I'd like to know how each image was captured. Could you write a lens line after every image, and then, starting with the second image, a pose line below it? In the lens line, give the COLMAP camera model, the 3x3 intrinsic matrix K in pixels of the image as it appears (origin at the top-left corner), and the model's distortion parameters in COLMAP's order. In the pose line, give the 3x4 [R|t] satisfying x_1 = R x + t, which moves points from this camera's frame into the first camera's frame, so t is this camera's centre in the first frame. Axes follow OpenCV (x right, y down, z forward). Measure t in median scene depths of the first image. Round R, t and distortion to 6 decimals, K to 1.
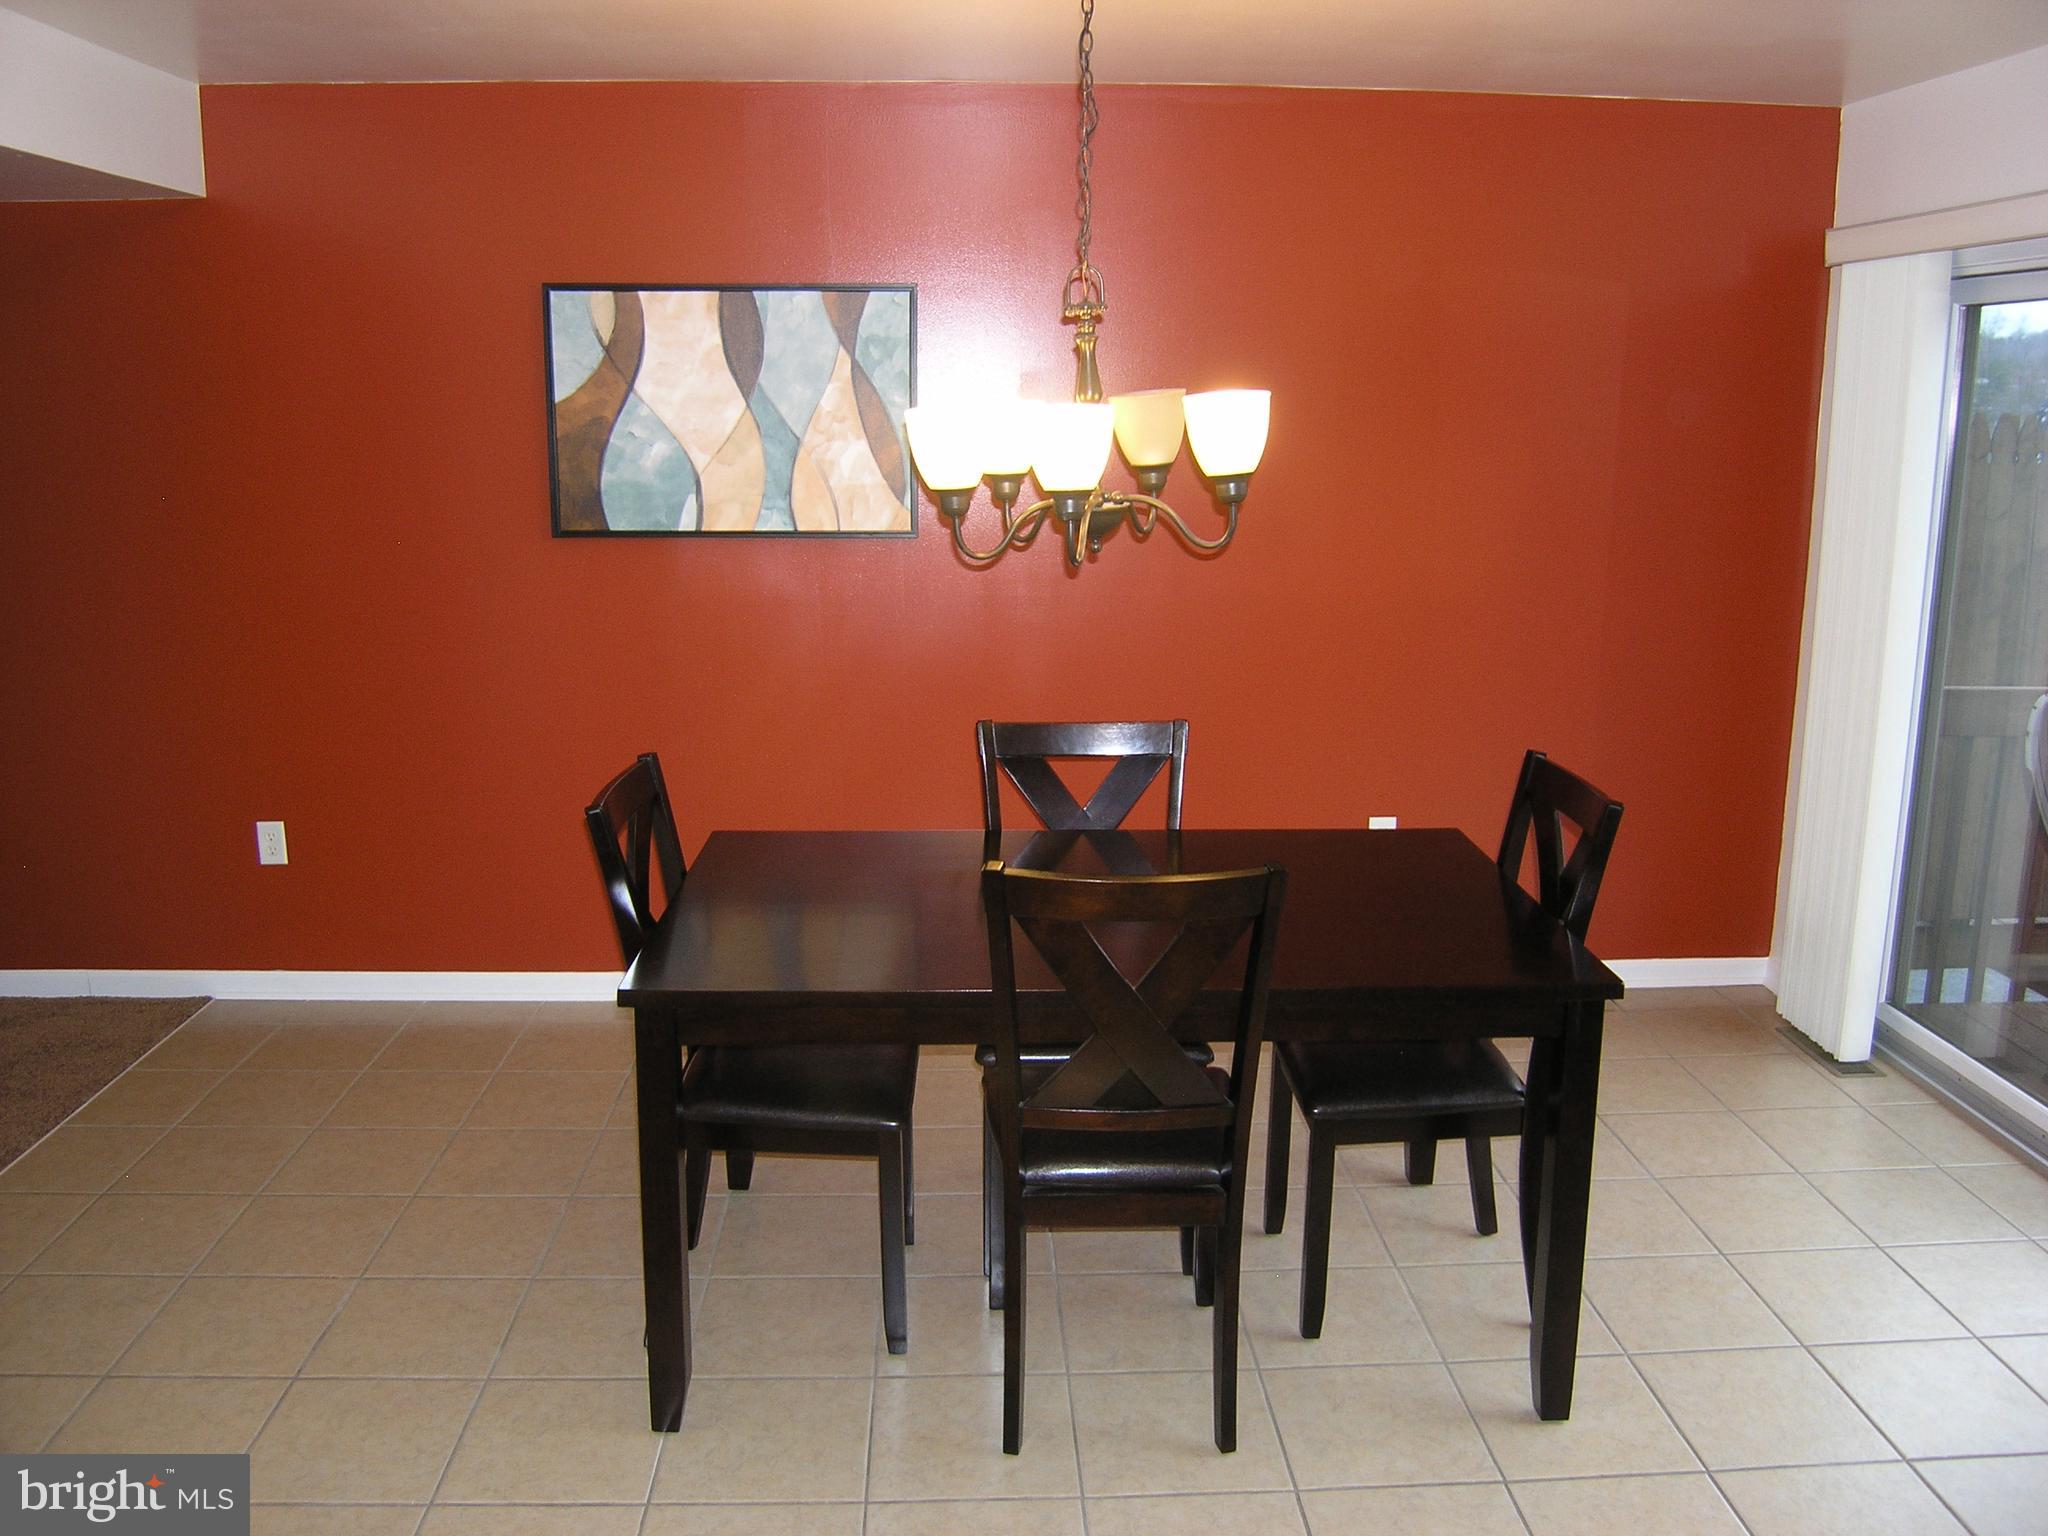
lens RADIAL K [[1690.9, 0, 1011.6], [0, 1690.9, 727.7], [0, 0, 1]] dist [-0.099360, 0.022278]
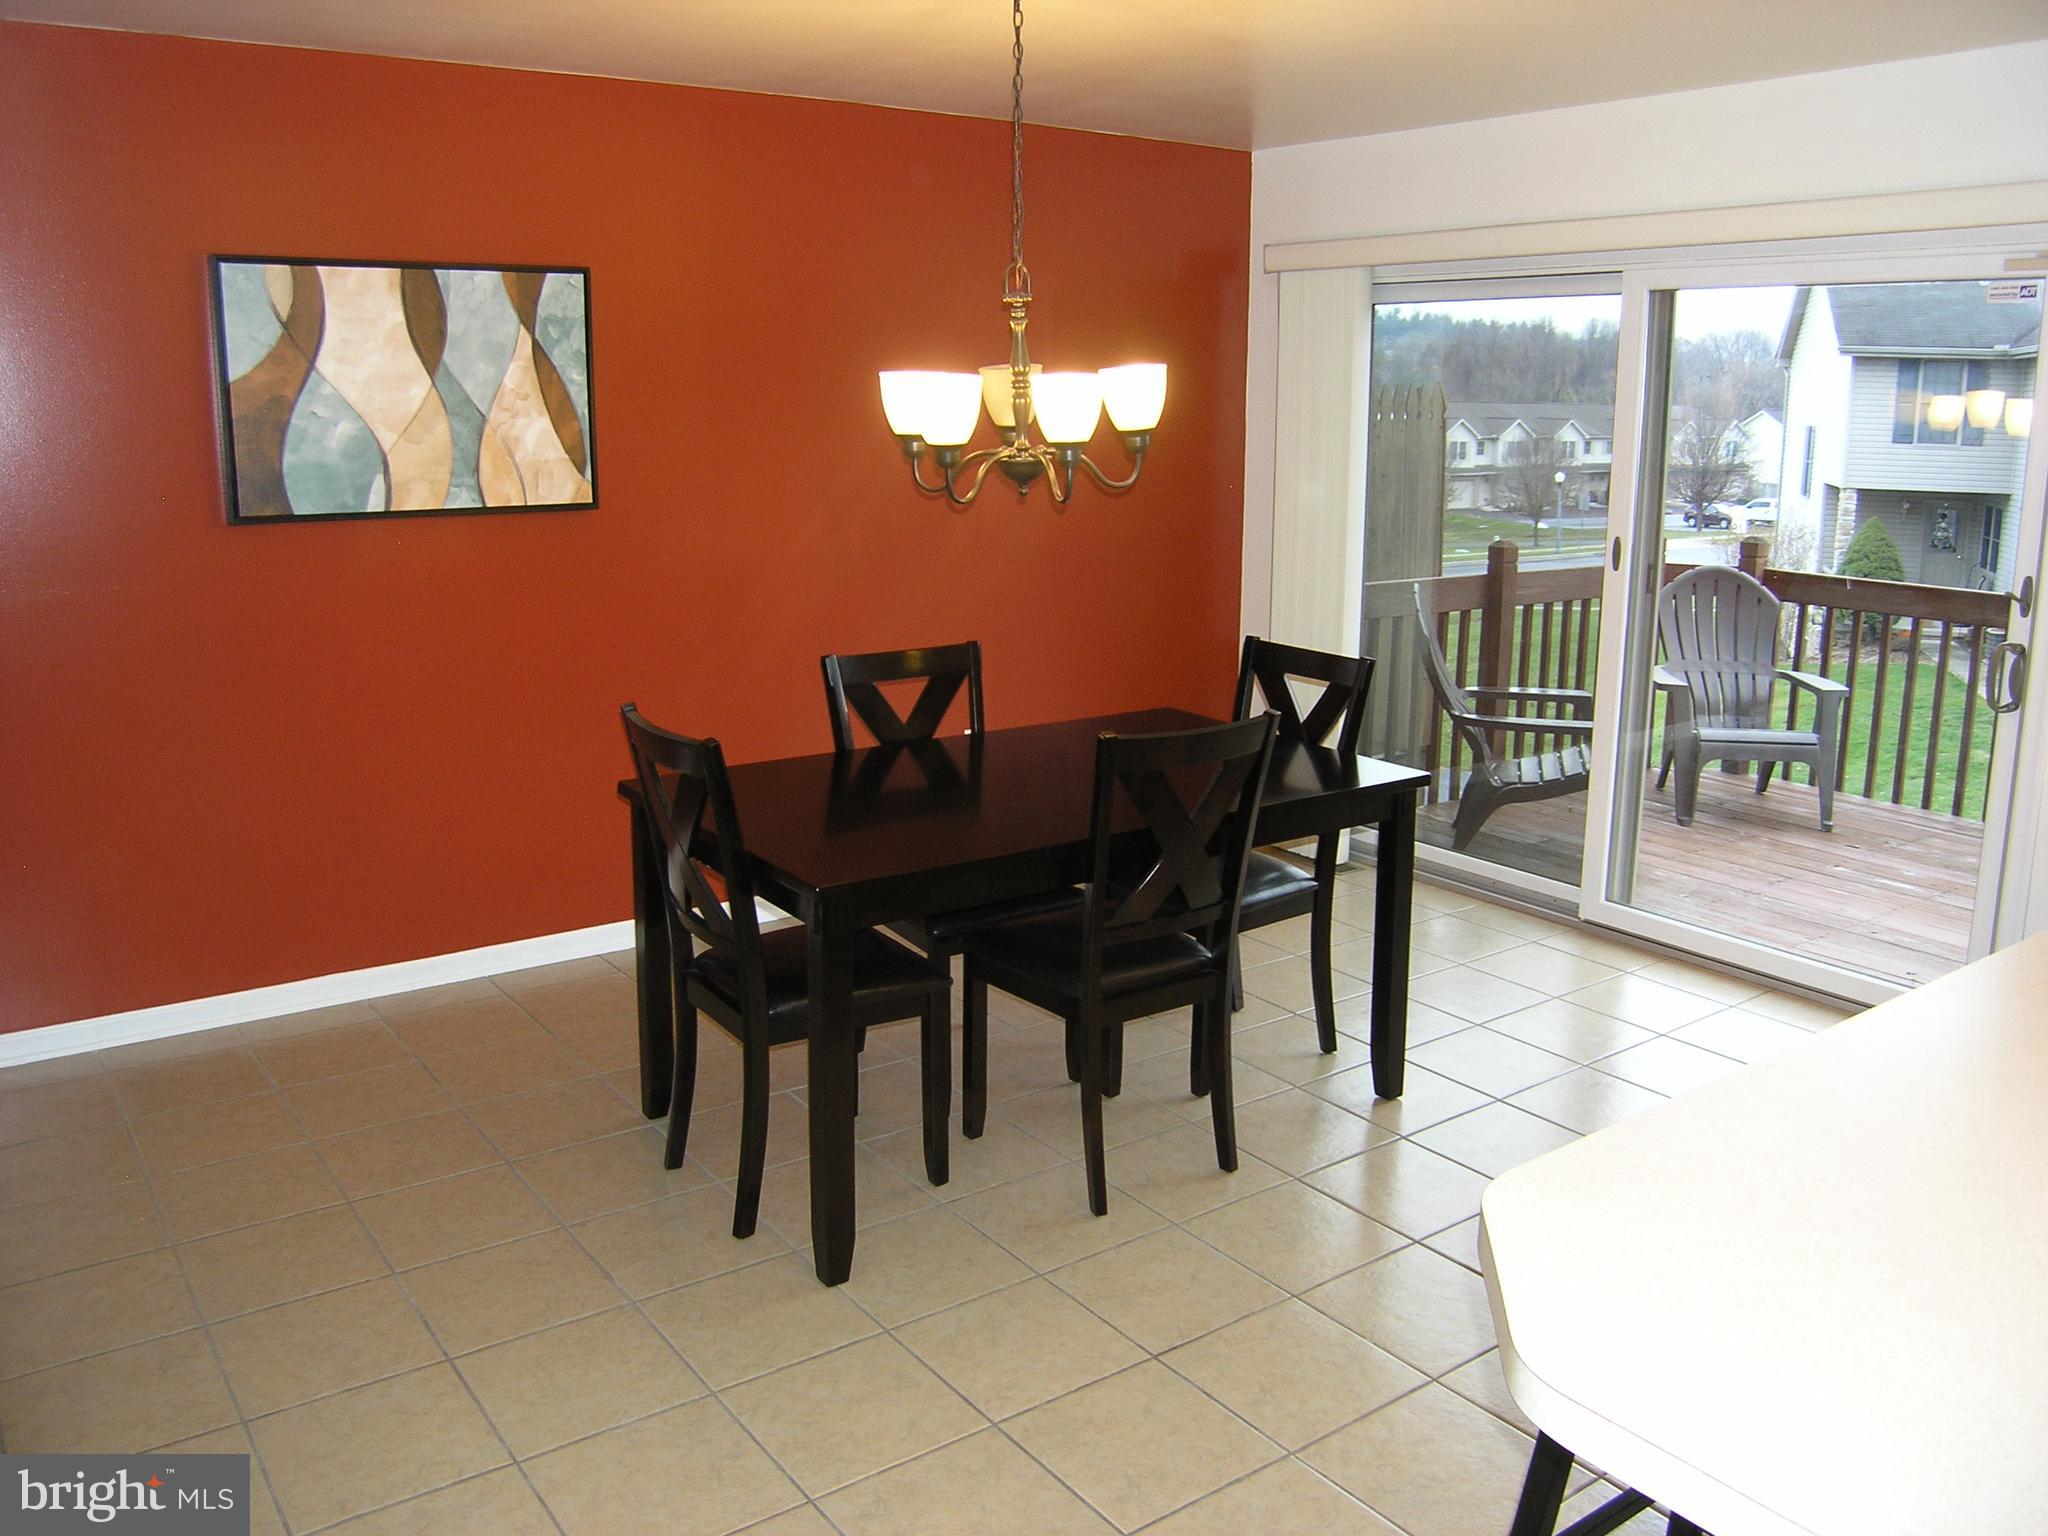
lens RADIAL K [[1690.9, 0, 1011.6], [0, 1690.9, 762.2], [0, 0, 1]] dist [-0.099360, 0.022278]
pose [[0.828188, -0.119726, 0.547513, -0.442181], [0.105528, 0.992755, 0.057463, 0.011931], [-0.550425, 0.010187, 0.834822, -0.015655]]
